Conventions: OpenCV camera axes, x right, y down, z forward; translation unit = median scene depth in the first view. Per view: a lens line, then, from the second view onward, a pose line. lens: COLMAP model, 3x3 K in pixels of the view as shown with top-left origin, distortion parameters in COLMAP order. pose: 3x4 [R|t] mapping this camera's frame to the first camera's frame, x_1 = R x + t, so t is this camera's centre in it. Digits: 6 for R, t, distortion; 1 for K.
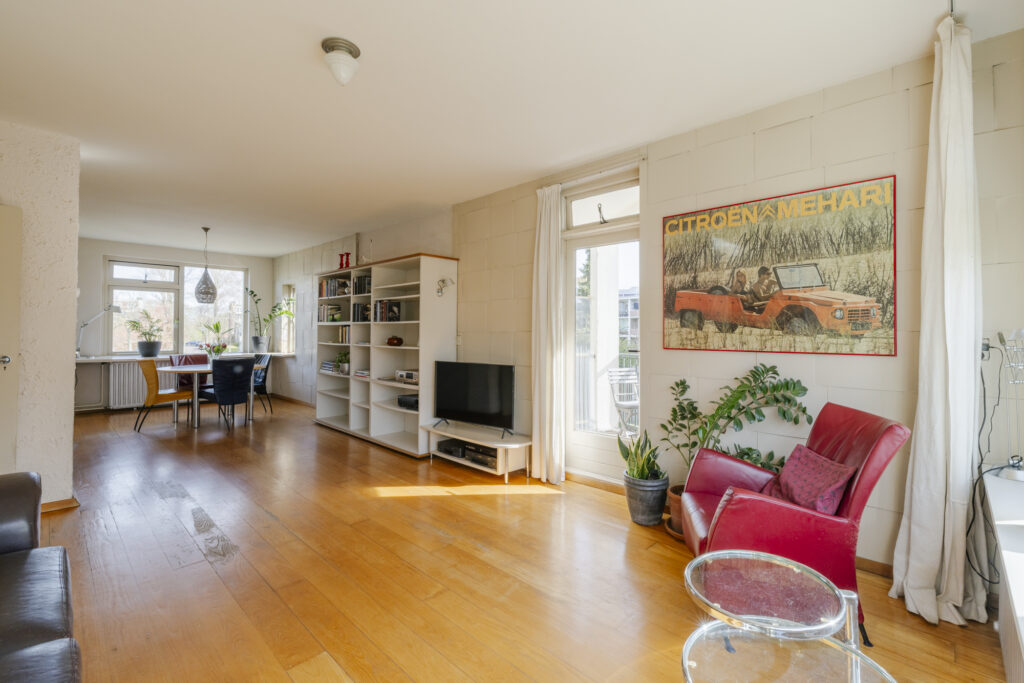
lens RADIAL K [[452.2, 0, 546.9], [0, 452.2, 327.6], [0, 0, 1]] dist [0.003246, 0.000323]
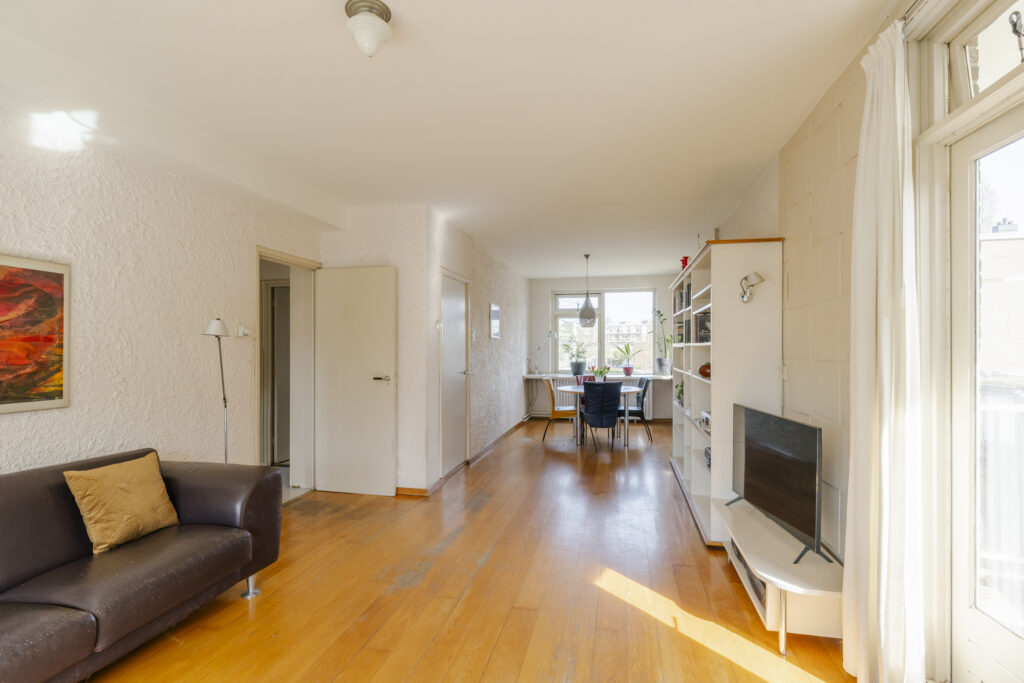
lens RADIAL K [[500.0, 0, 523.3], [0, 500.0, 349.7], [0, 0, 1]] dist [-0.001458, 0.001091]
pose [[0.514488, -0.005345, -0.857481, 0.241714], [0.014630, 0.999890, 0.002545, -0.010895], [0.857373, -0.013855, 0.514509, 0.427614]]
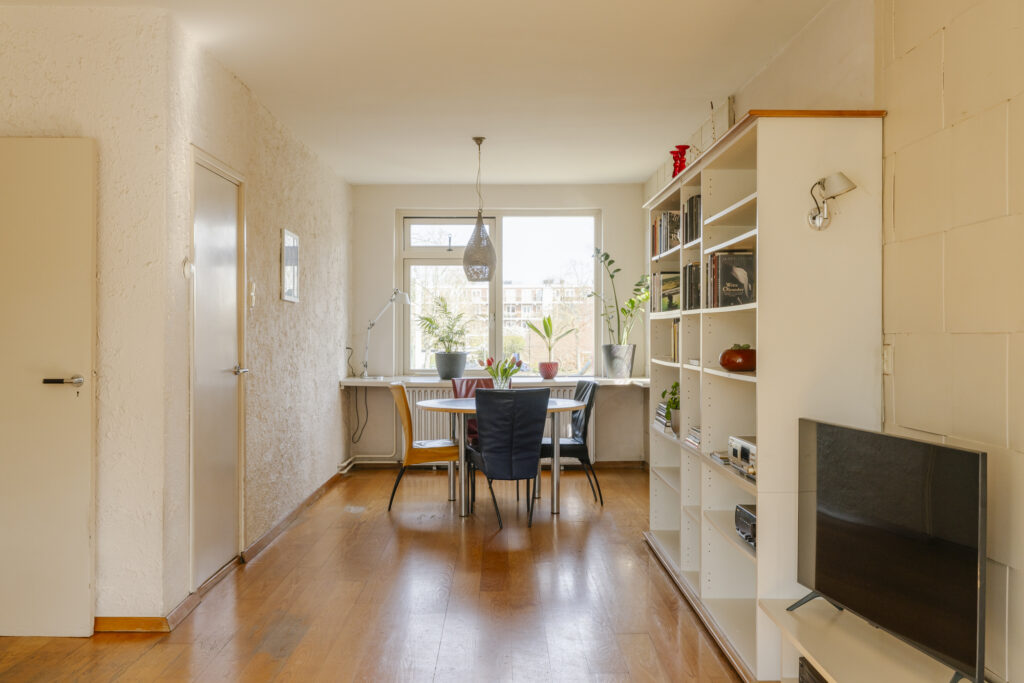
lens RADIAL K [[995.7, 0, 517.0], [0, 995.7, 330.6], [0, 0, 1]] dist [0.003148, 0.000000]
pose [[0.681486, -0.007084, -0.731797, 0.183375], [0.010905, 0.999940, 0.000476, 0.005112], [0.731750, -0.008305, 0.681522, 0.374245]]
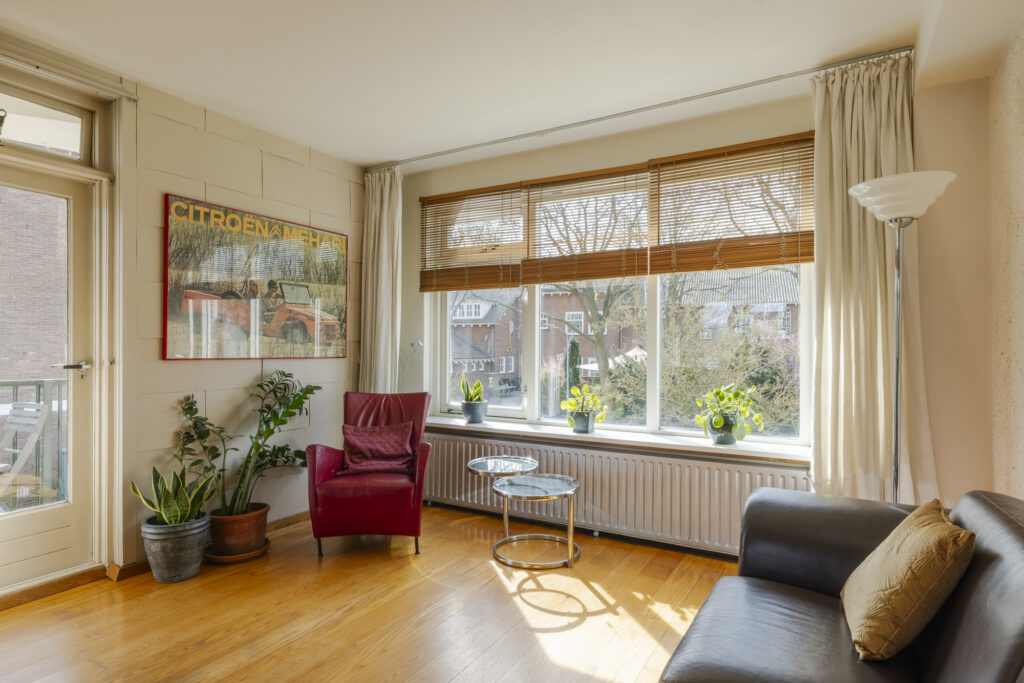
lens RADIAL K [[561.9, 0, 514.4], [0, 561.9, 346.2], [0, 0, 1]] dist [0.008408, -0.002182]
pose [[-0.205333, -0.000673, 0.978692, -0.660926], [-0.015837, 0.999871, -0.002635, 0.012465], [-0.978564, -0.016040, -0.205317, 0.481868]]
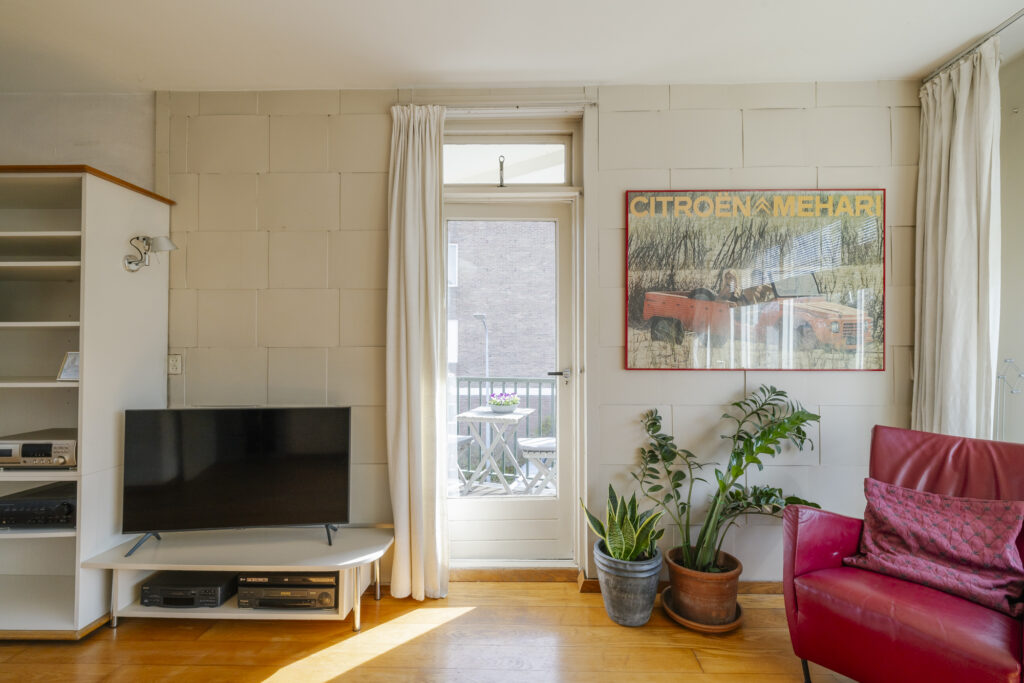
lens RADIAL K [[439.8, 0, 529.6], [0, 439.8, 346.5], [0, 0, 1]] dist [0.003023, -0.000654]
pose [[0.755670, 0.001733, 0.654950, -0.262696], [-0.004834, 0.999984, 0.002932, 0.006305], [-0.654934, -0.005382, 0.755667, 0.447478]]
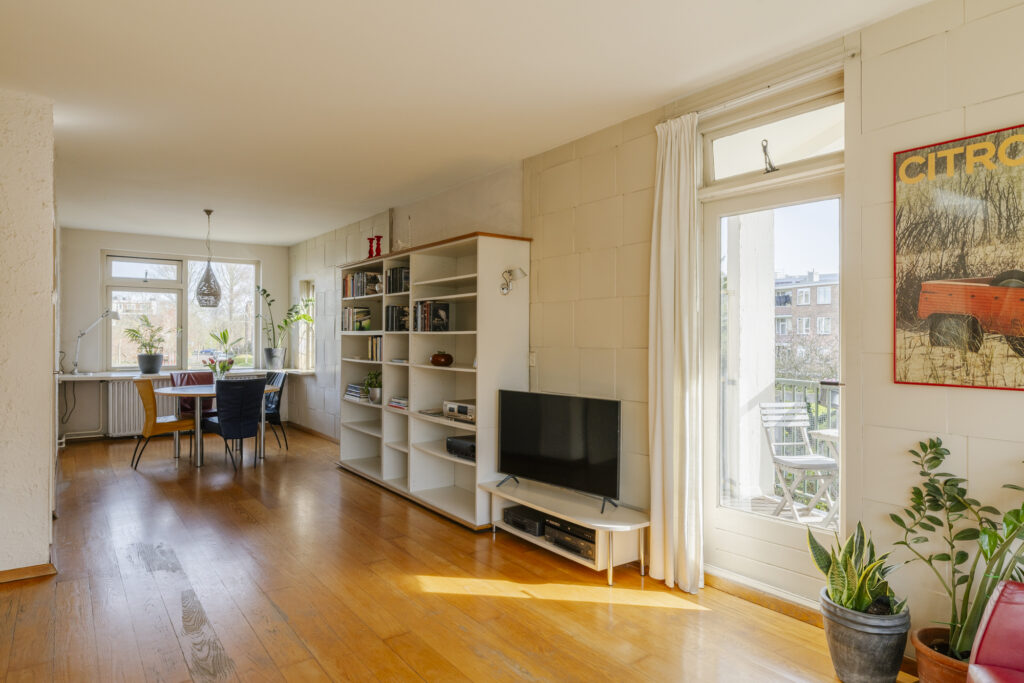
lens RADIAL K [[612.1, 0, 511.1], [0, 612.1, 337.8], [0, 0, 1]] dist [-0.000551, 0.000113]
pose [[0.979368, -0.000667, -0.202082, -0.048394], [0.002688, 0.999949, 0.009724, -0.015162], [0.202065, -0.010067, 0.979320, 0.113717]]
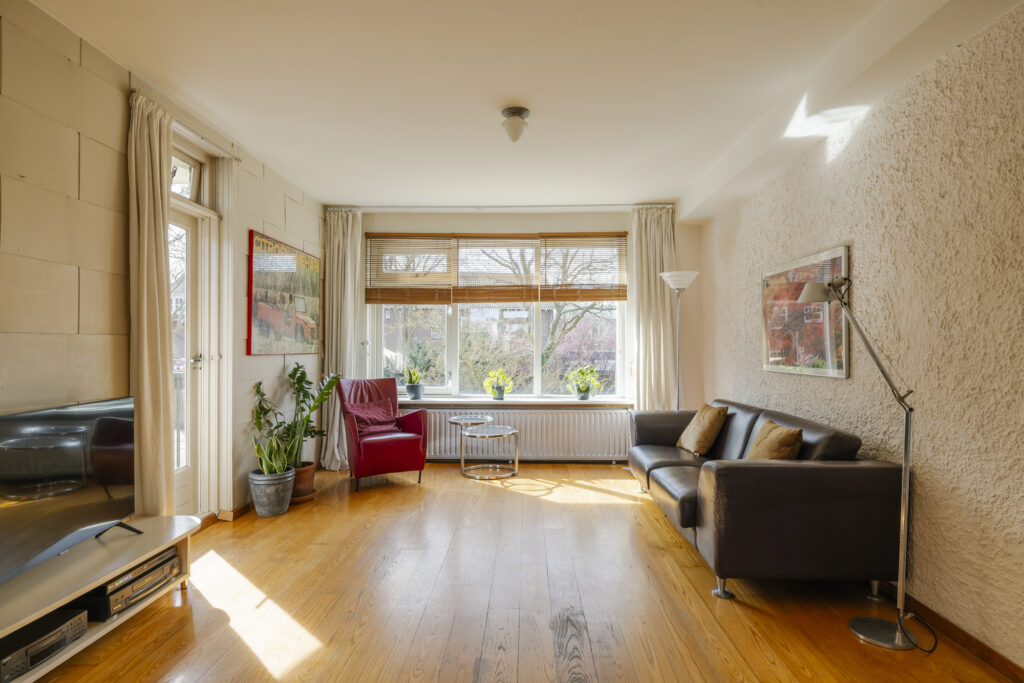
lens RADIAL K [[549.0, 0, 525.7], [0, 549.0, 343.3], [0, 0, 1]] dist [-0.003146, -0.001259]
pose [[-0.669497, 0.002331, 0.742811, -0.883721], [-0.011644, 0.999839, -0.013632, 0.023412], [-0.742723, -0.017776, -0.669362, 1.095465]]
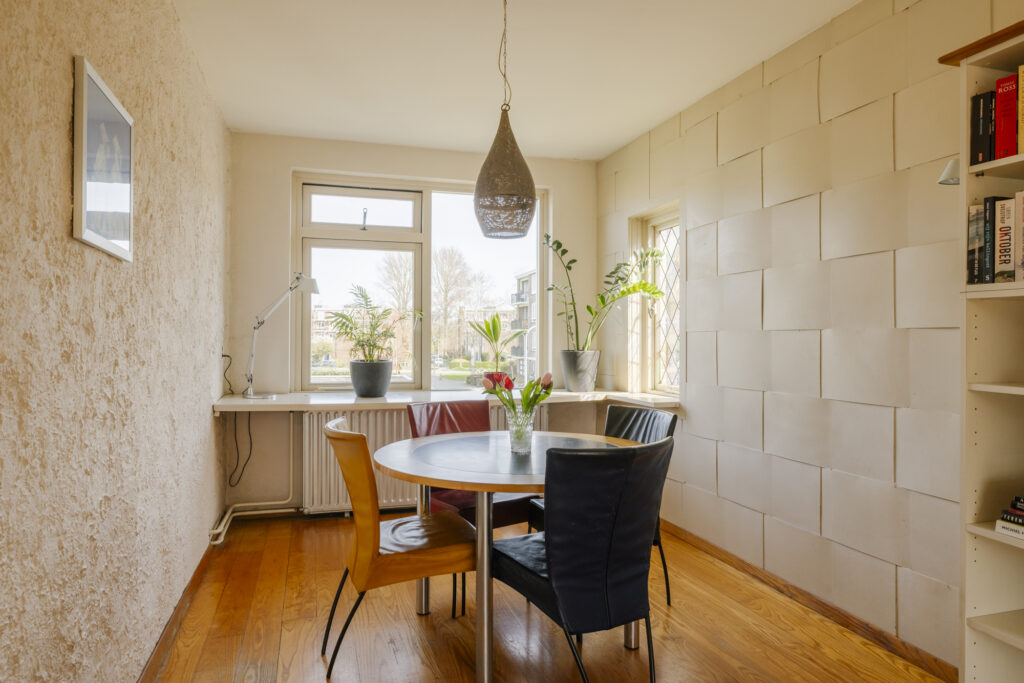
lens RADIAL K [[624.6, 0, 496.6], [0, 624.6, 336.8], [0, 0, 1]] dist [-0.004992, -0.000047]
pose [[0.853664, -0.007443, -0.520771, -0.845834], [0.007889, 0.999968, -0.001360, 0.016102], [0.520764, -0.002947, 0.853695, 1.010968]]
